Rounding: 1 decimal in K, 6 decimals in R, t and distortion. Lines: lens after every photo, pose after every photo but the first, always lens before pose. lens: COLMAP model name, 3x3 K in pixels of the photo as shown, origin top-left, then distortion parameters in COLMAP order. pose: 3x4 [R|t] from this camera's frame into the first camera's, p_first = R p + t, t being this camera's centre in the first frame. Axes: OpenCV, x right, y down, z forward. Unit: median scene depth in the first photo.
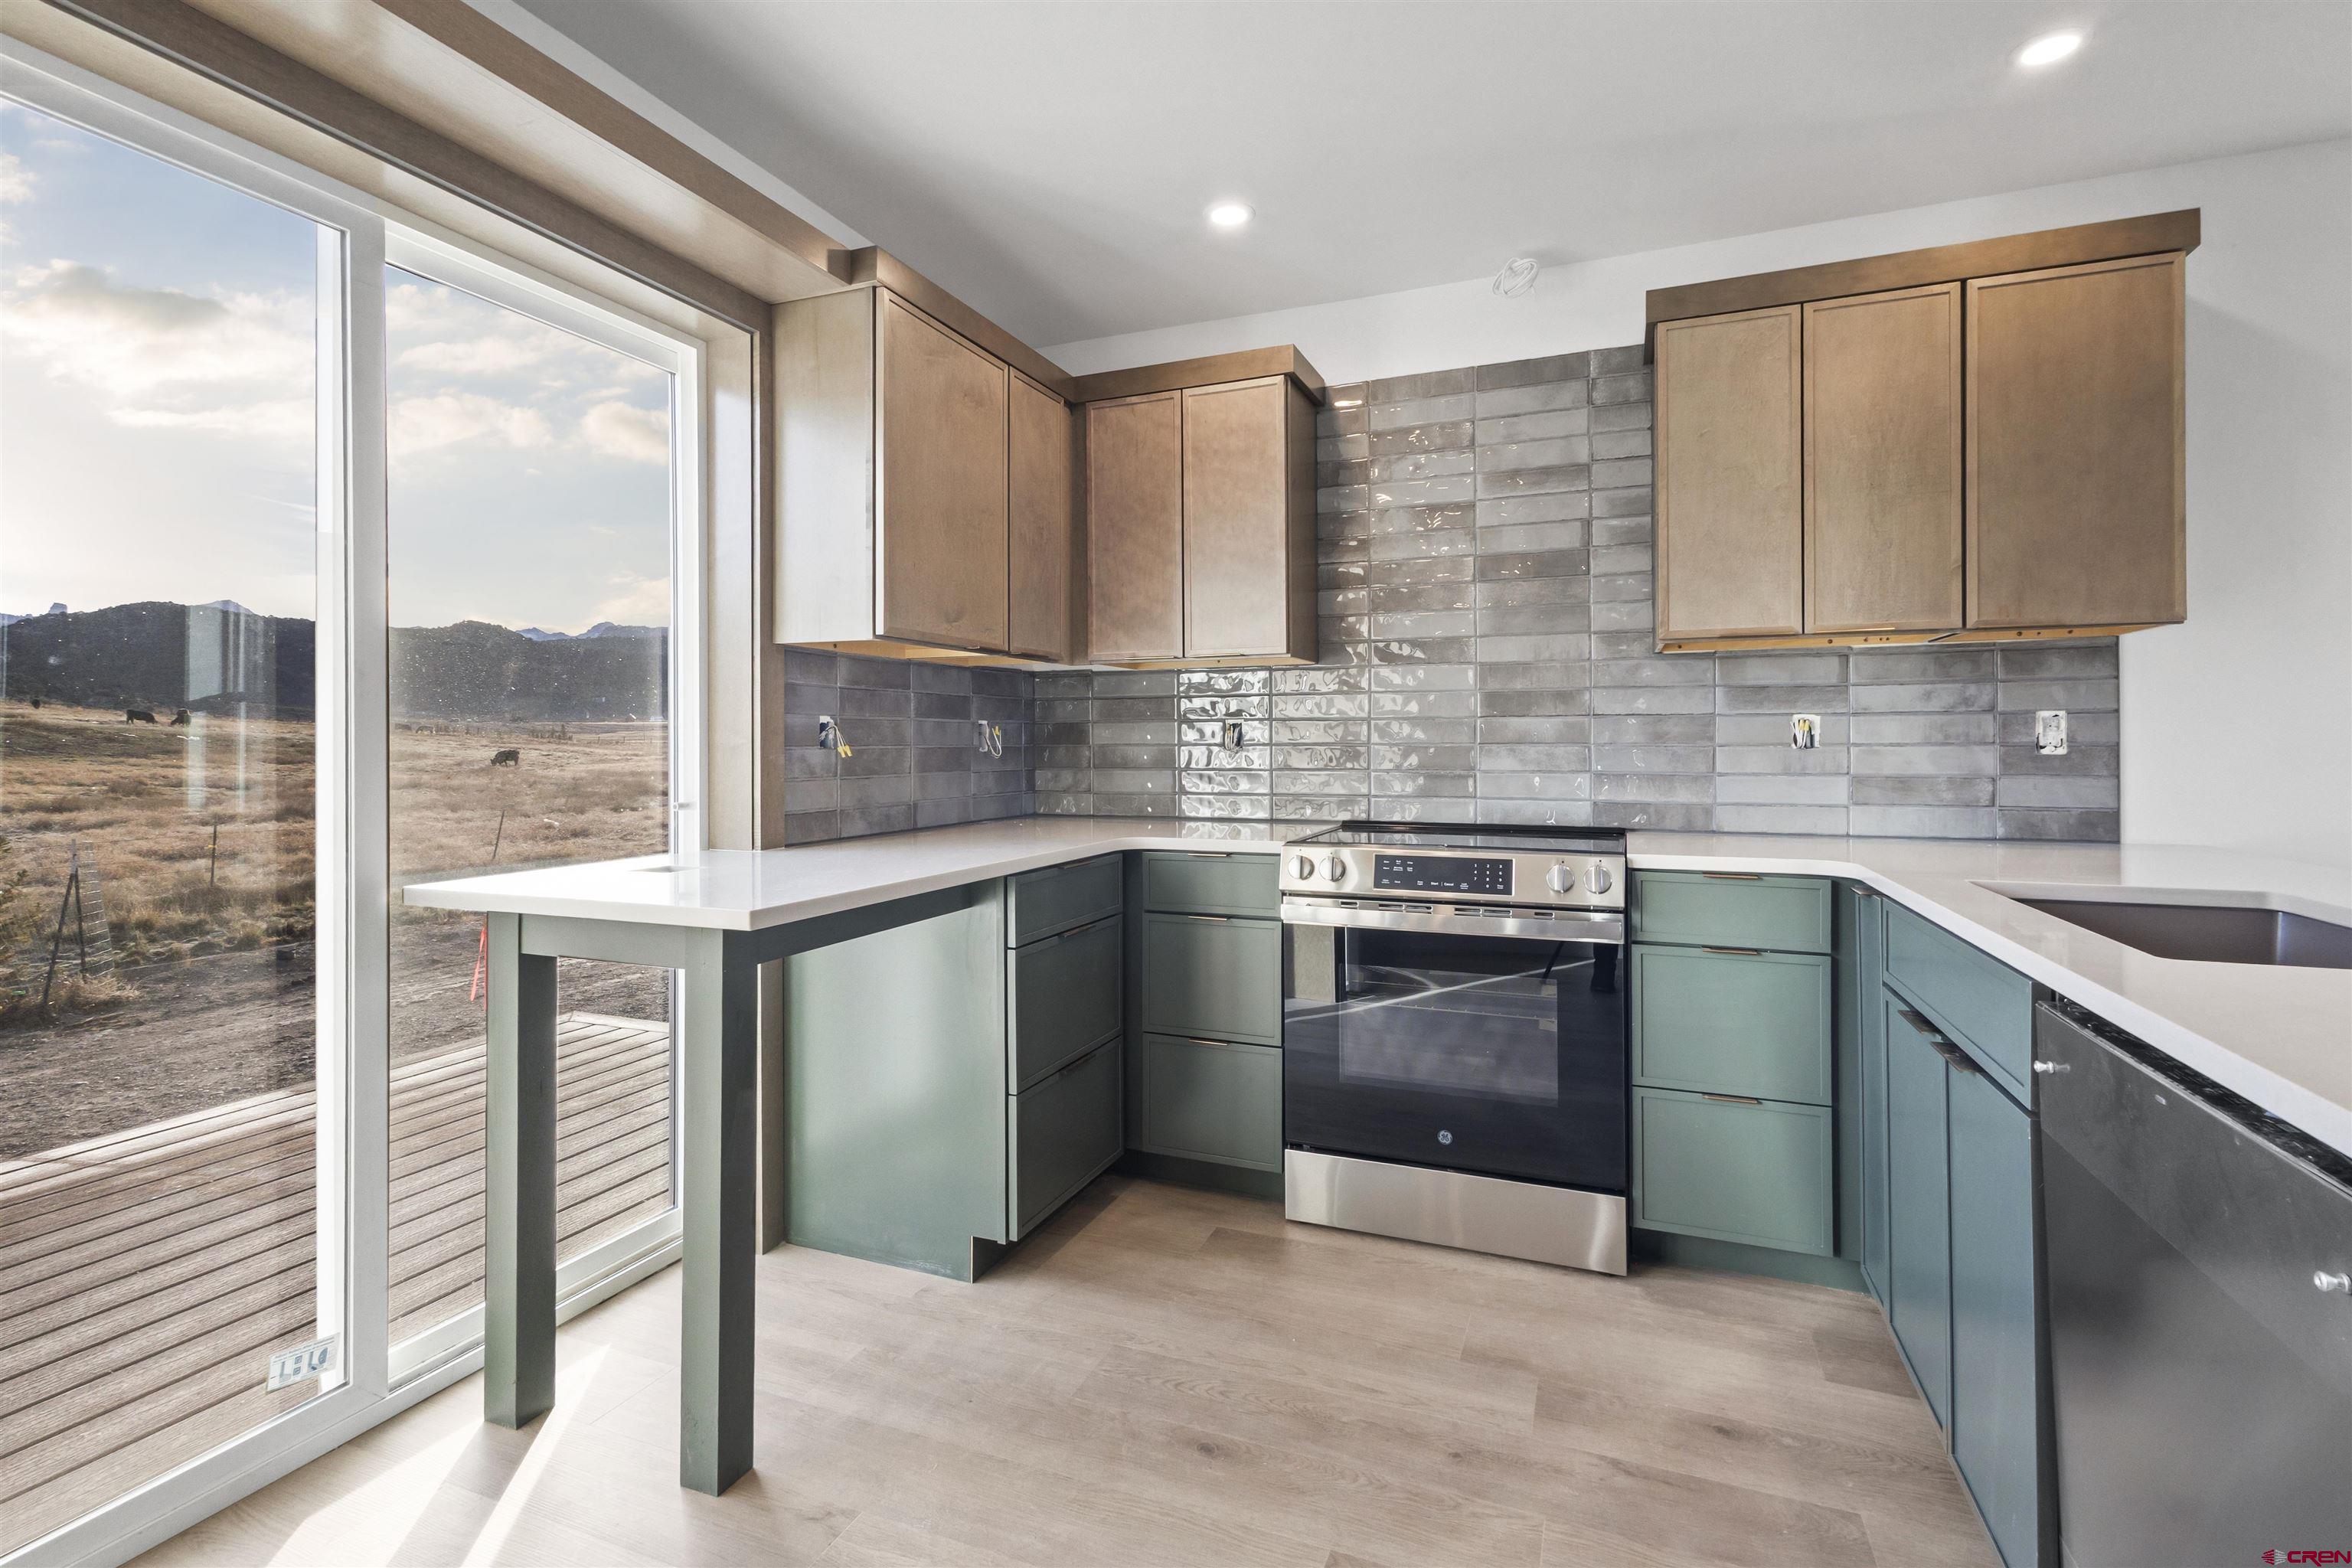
lens RADIAL K [[1099.3, 0, 1168.0], [0, 1099.3, 735.8], [0, 0, 1]] dist [0.006008, 0.000031]
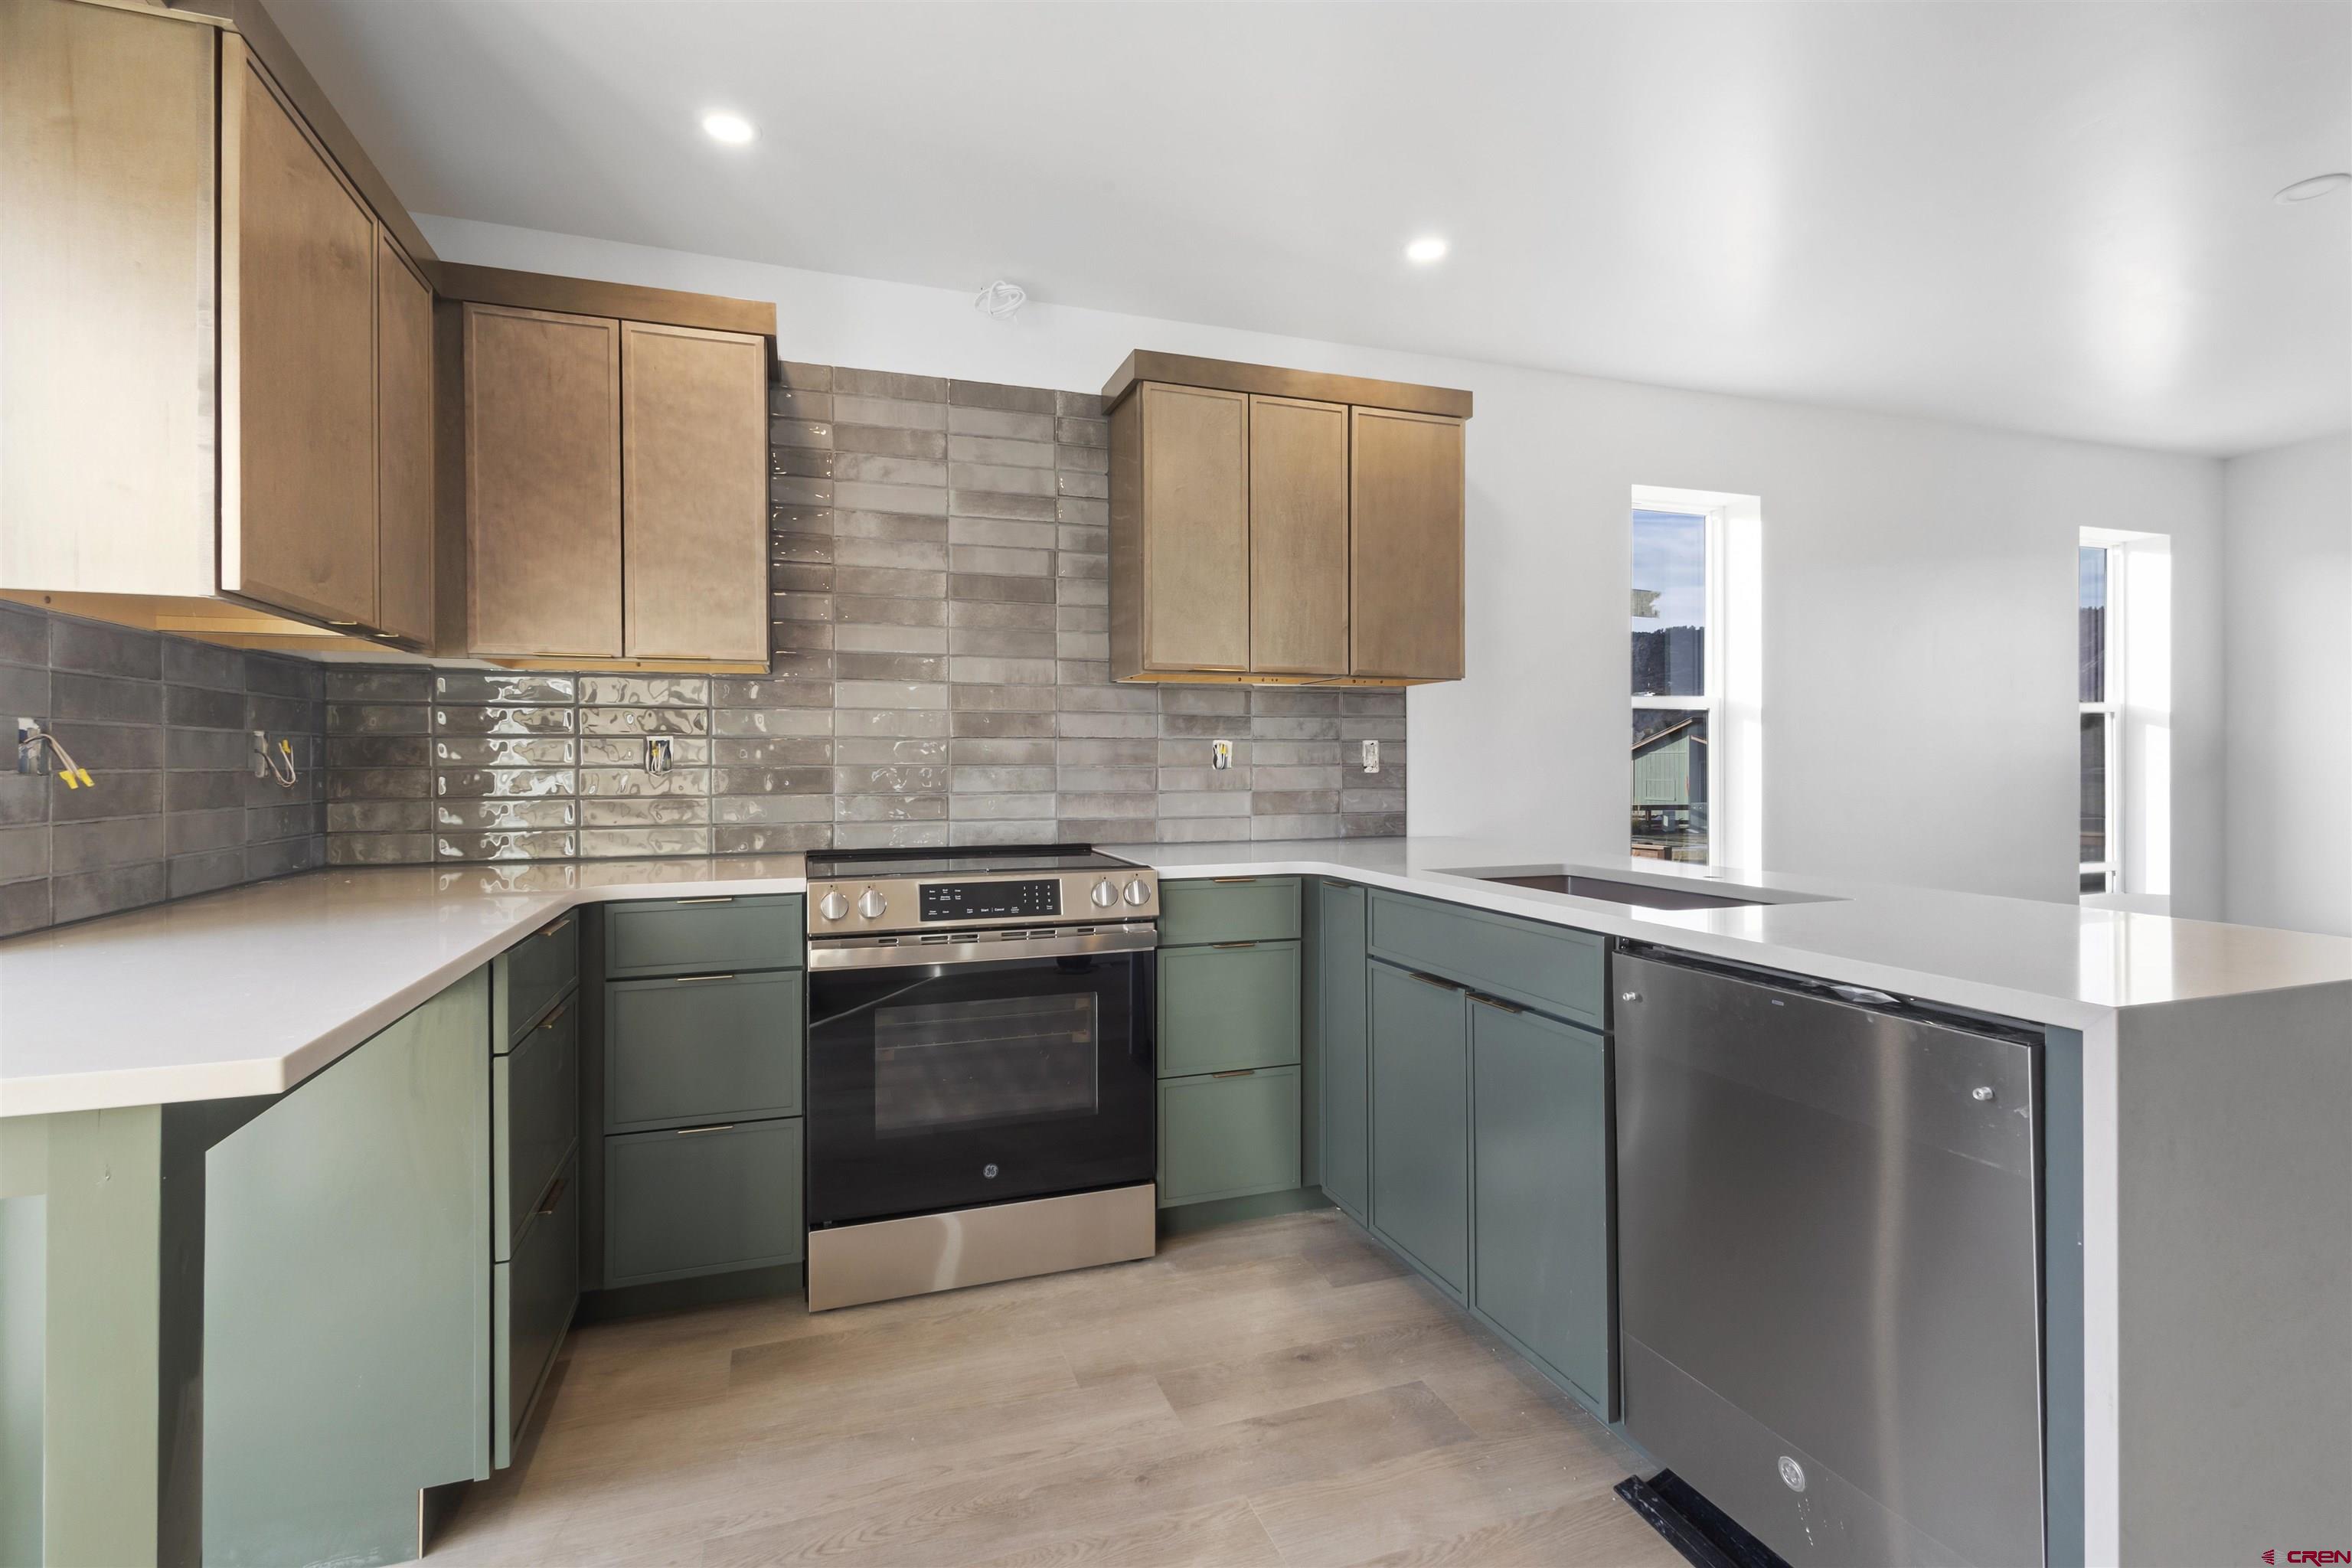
lens RADIAL K [[1099.3, 0, 1184.5], [0, 1099.3, 758.1], [0, 0, 1]] dist [0.006008, 0.000031]
pose [[0.744216, 0.003526, 0.667930, -0.240166], [-0.003548, 0.999993, -0.001325, 0.001848], [-0.667930, -0.001384, 0.744223, 0.148848]]
